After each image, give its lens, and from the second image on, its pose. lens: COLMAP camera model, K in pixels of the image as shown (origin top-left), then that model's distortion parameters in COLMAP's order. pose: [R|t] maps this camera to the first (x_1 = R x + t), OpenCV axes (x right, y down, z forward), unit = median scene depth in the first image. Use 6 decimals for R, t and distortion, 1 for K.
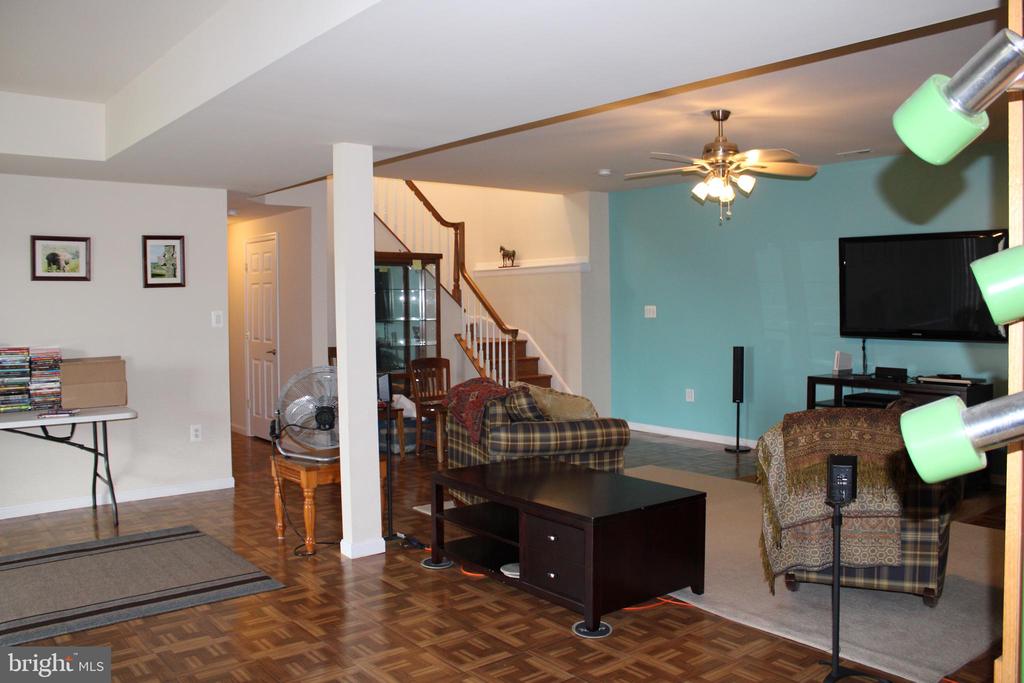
lens RADIAL K [[865.3, 0, 512.8], [0, 865.3, 339.8], [0, 0, 1]] dist [-0.157634, 0.142424]
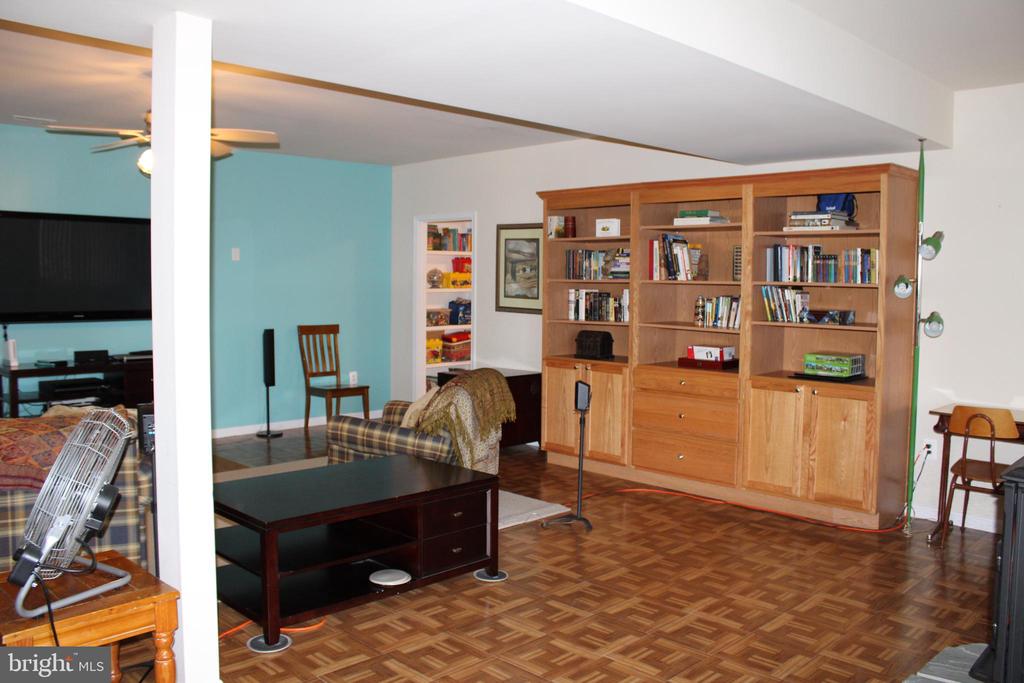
lens RADIAL K [[865.3, 0, 512.5], [0, 865.3, 341.3], [0, 0, 1]] dist [-0.157634, 0.142424]
pose [[-0.124406, -0.063656, 0.990187, -0.945435], [0.032323, 0.997150, 0.068165, -0.047184], [-0.991705, 0.040486, -0.121994, 1.007335]]
